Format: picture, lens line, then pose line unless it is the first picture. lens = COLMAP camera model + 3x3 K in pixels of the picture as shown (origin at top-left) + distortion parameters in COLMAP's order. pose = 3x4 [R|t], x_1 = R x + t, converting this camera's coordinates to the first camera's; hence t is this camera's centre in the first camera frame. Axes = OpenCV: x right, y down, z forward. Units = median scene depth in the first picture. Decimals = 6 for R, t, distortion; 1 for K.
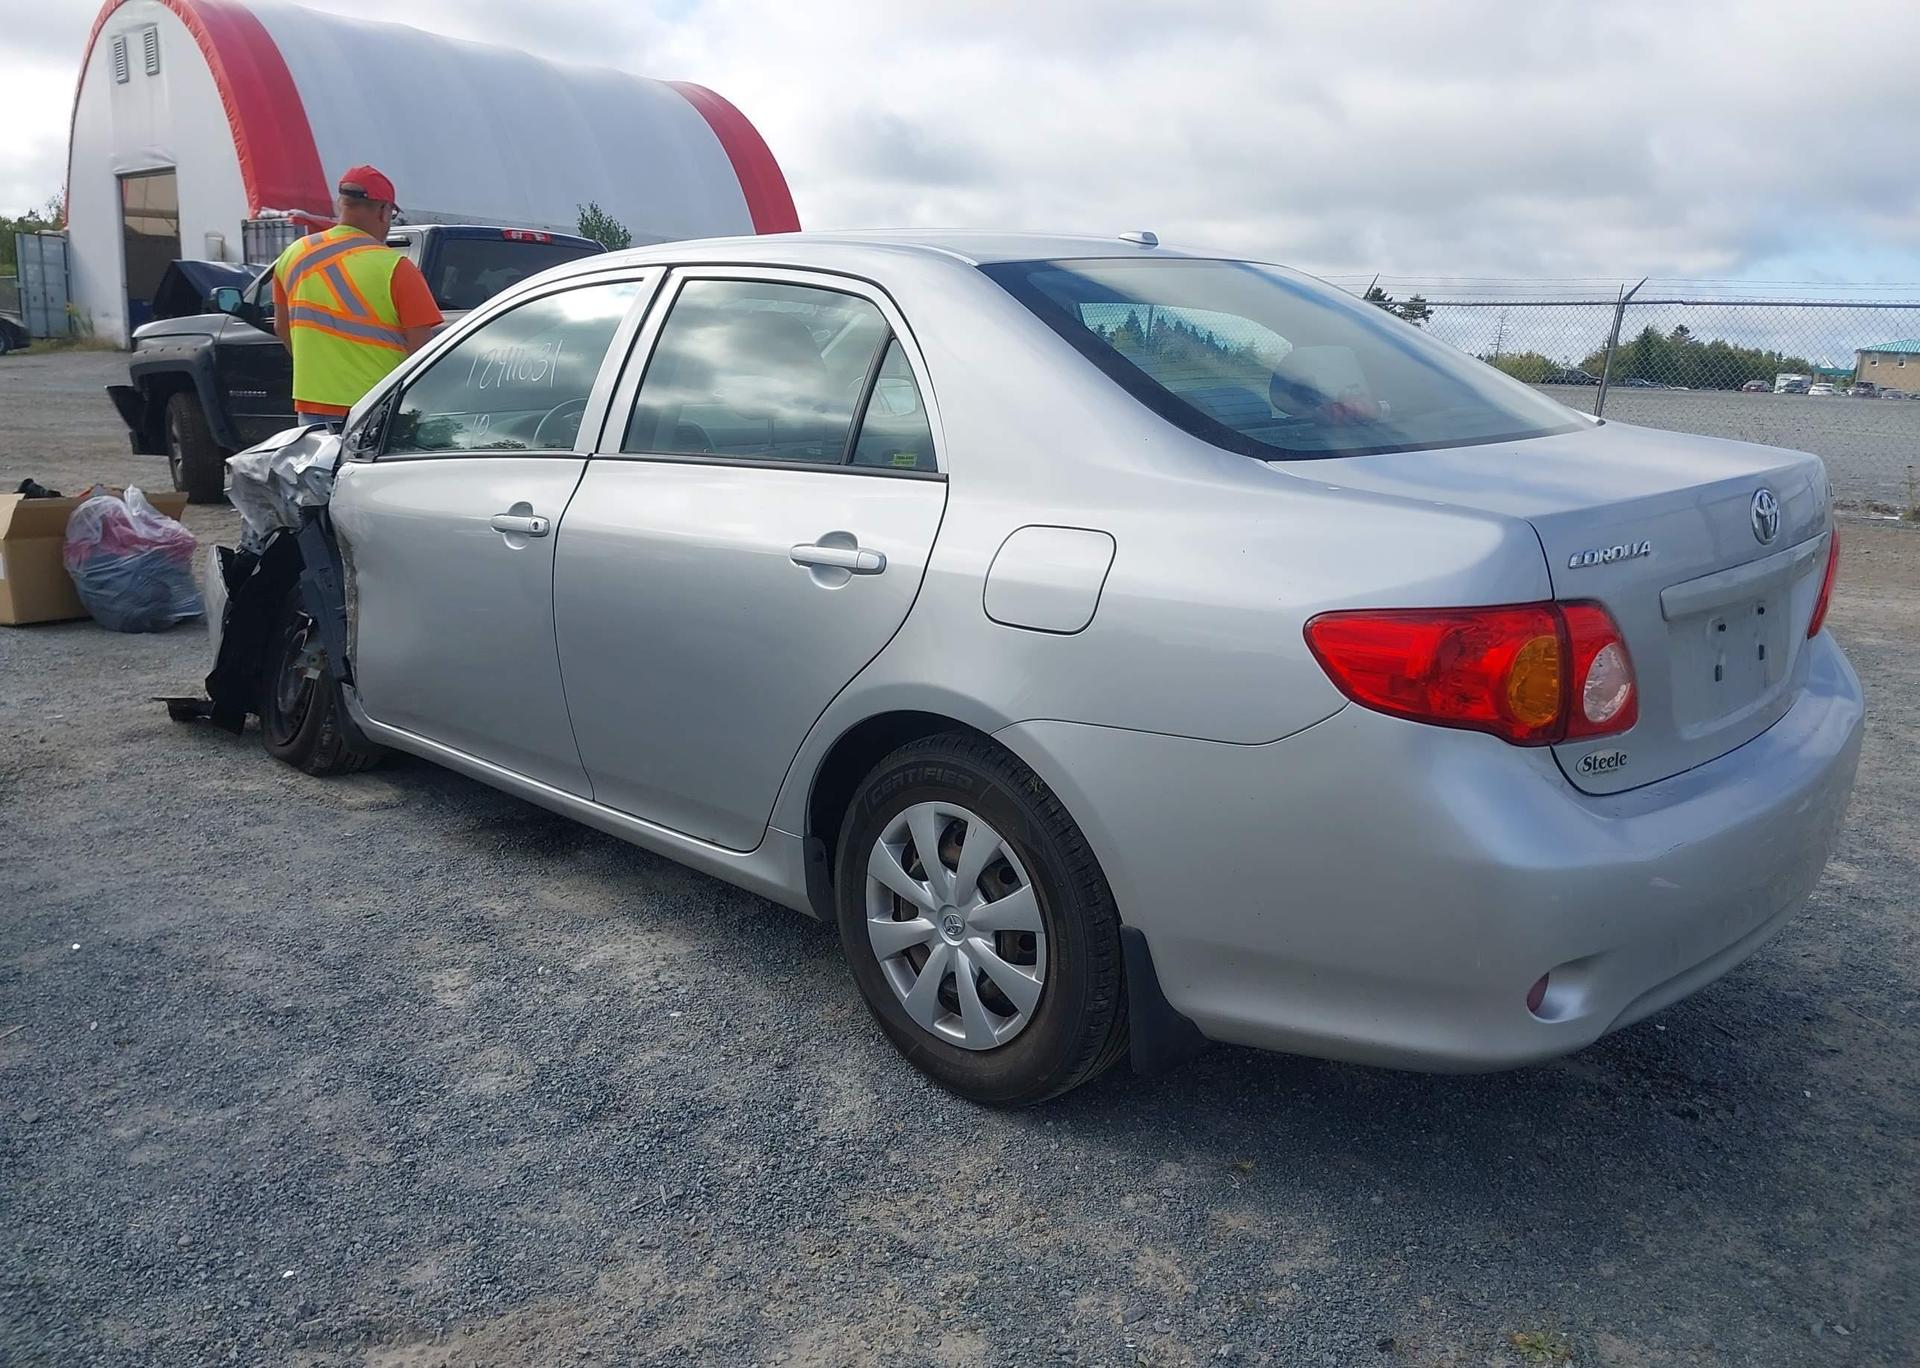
lens RADIAL K [[1512.0, 0, 954.4], [0, 1512.0, 702.1], [0, 0, 1]] dist [0.043139, -0.053570]
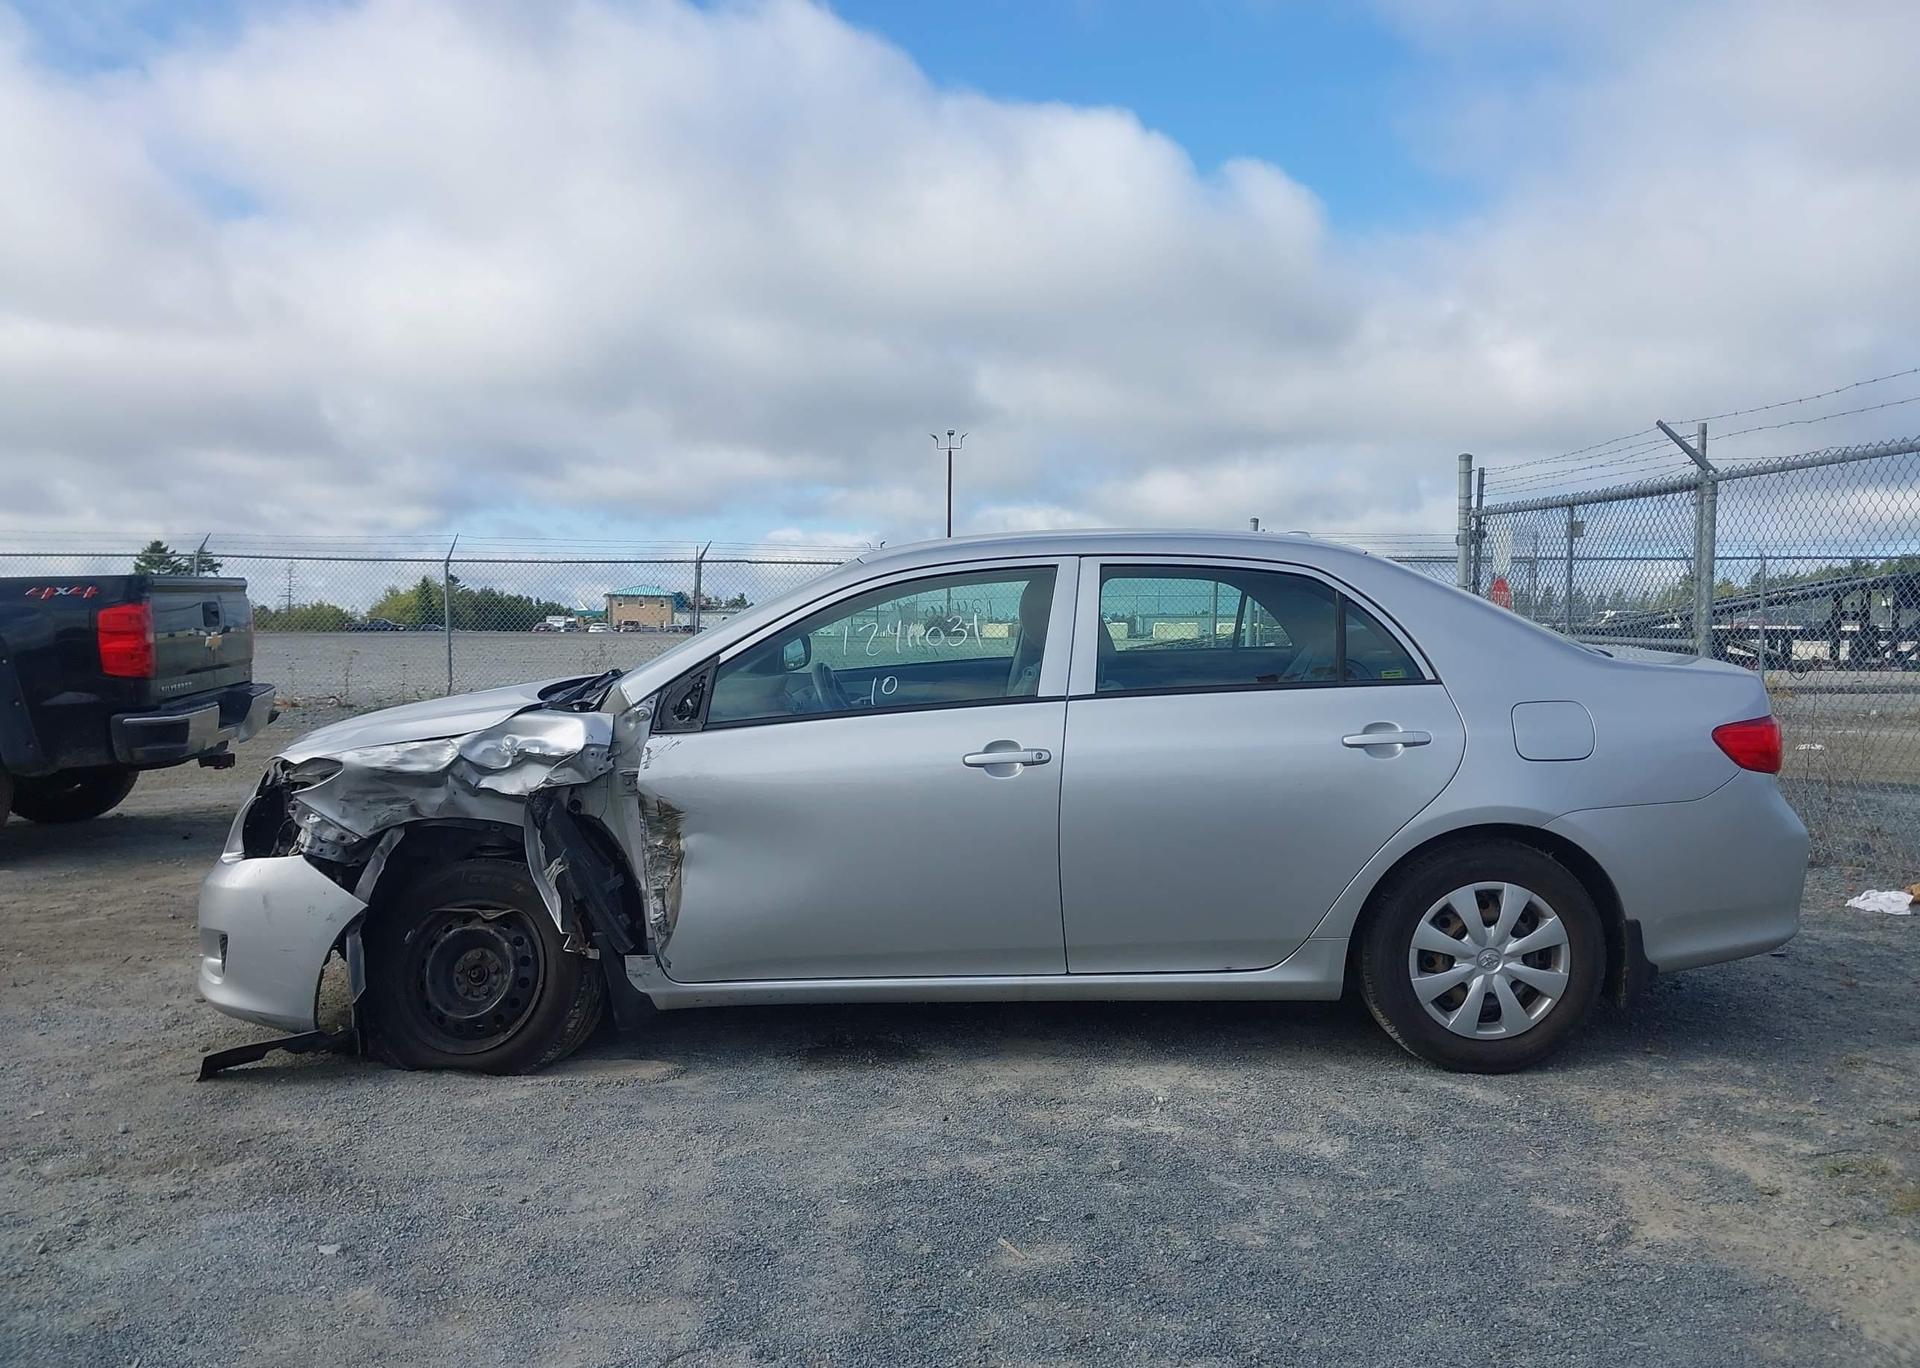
lens RADIAL K [[1512.0, 0, 962.6], [0, 1512.0, 673.0], [0, 0, 1]] dist [0.043139, -0.053570]
pose [[0.704881, -0.058736, 0.706889, -1.453833], [0.183408, 0.977768, -0.101643, -0.083794], [-0.685204, 0.201295, 0.699983, 0.194023]]
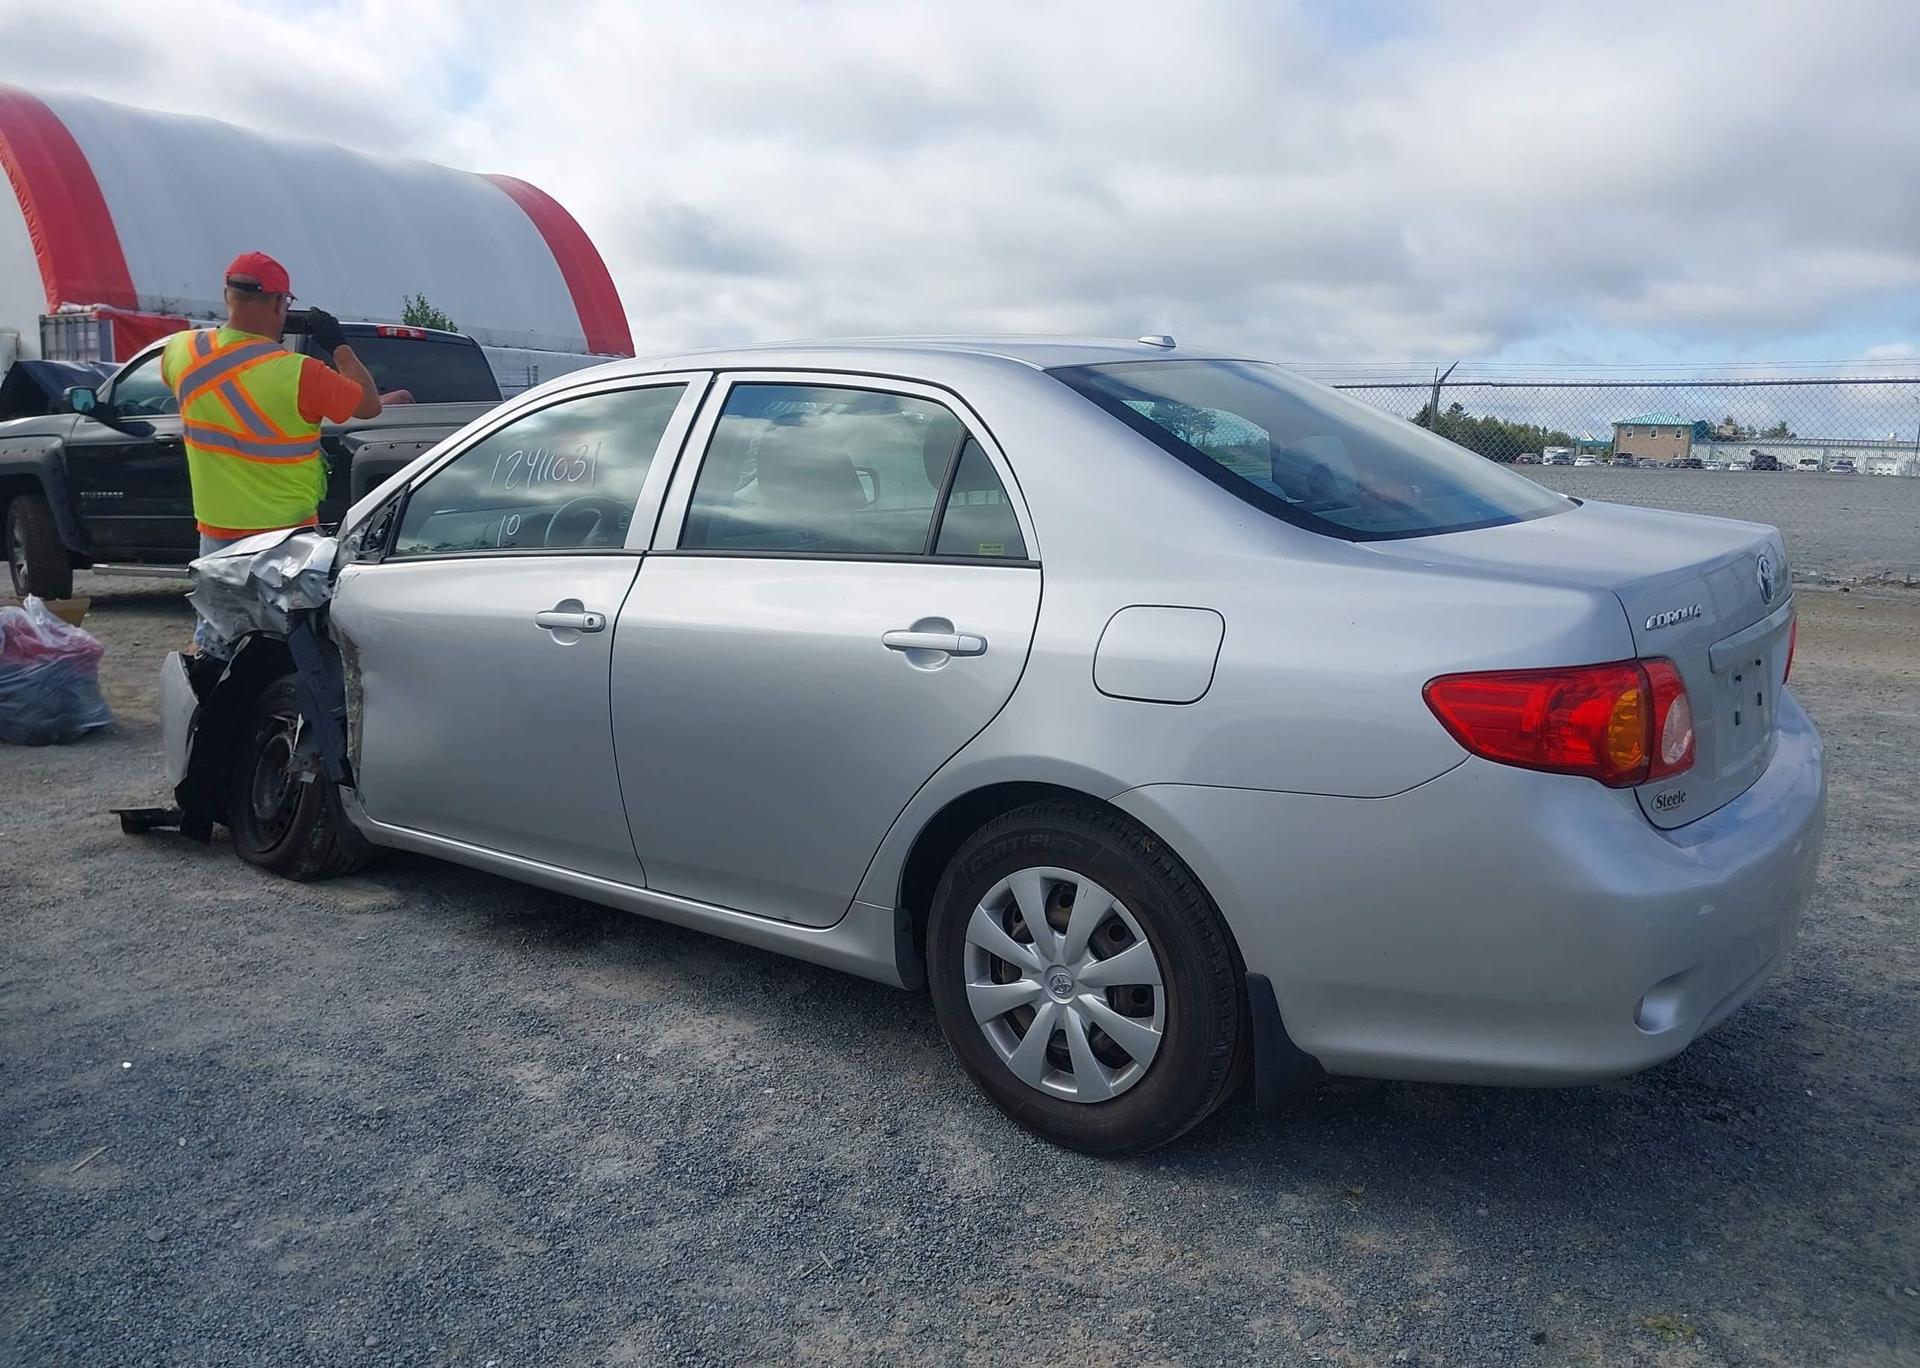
lens RADIAL K [[1512.0, 0, 956.6], [0, 1512.0, 693.4], [0, 0, 1]] dist [0.043139, -0.053570]
pose [[0.992114, -0.036282, 0.119969, -0.187286], [0.043258, 0.997489, -0.056067, 0.000902], [-0.117634, 0.060815, 0.991193, -0.052456]]
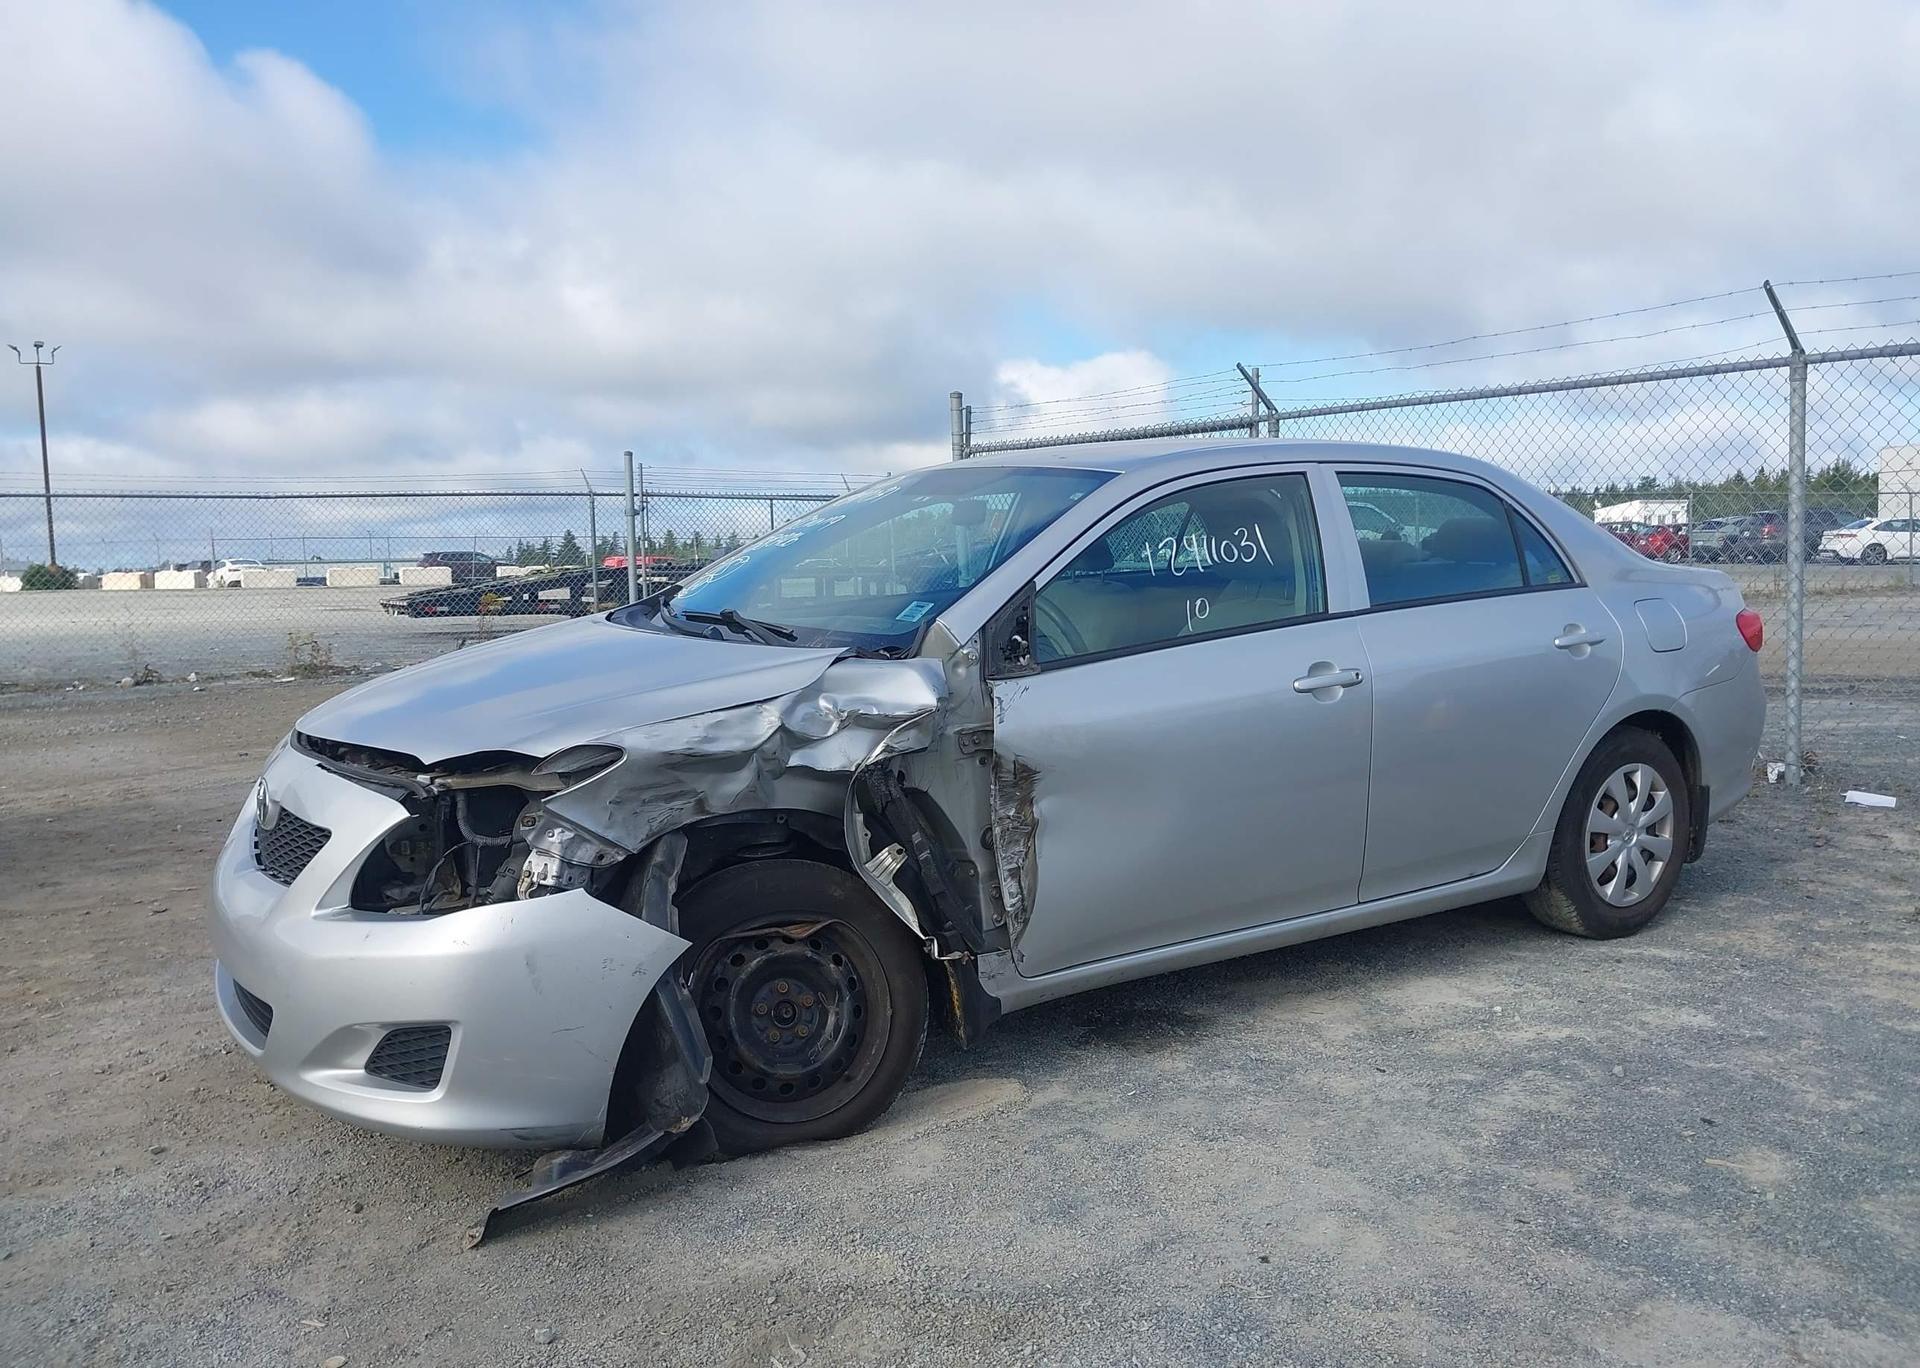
lens RADIAL K [[1512.0, 0, 980.9], [0, 1512.0, 677.4], [0, 0, 1]] dist [0.043139, -0.053570]
pose [[0.210333, -0.119272, 0.970327, -1.799640], [0.250251, 0.966030, 0.064498, -0.322075], [-0.945058, 0.229259, 0.233036, 1.218145]]
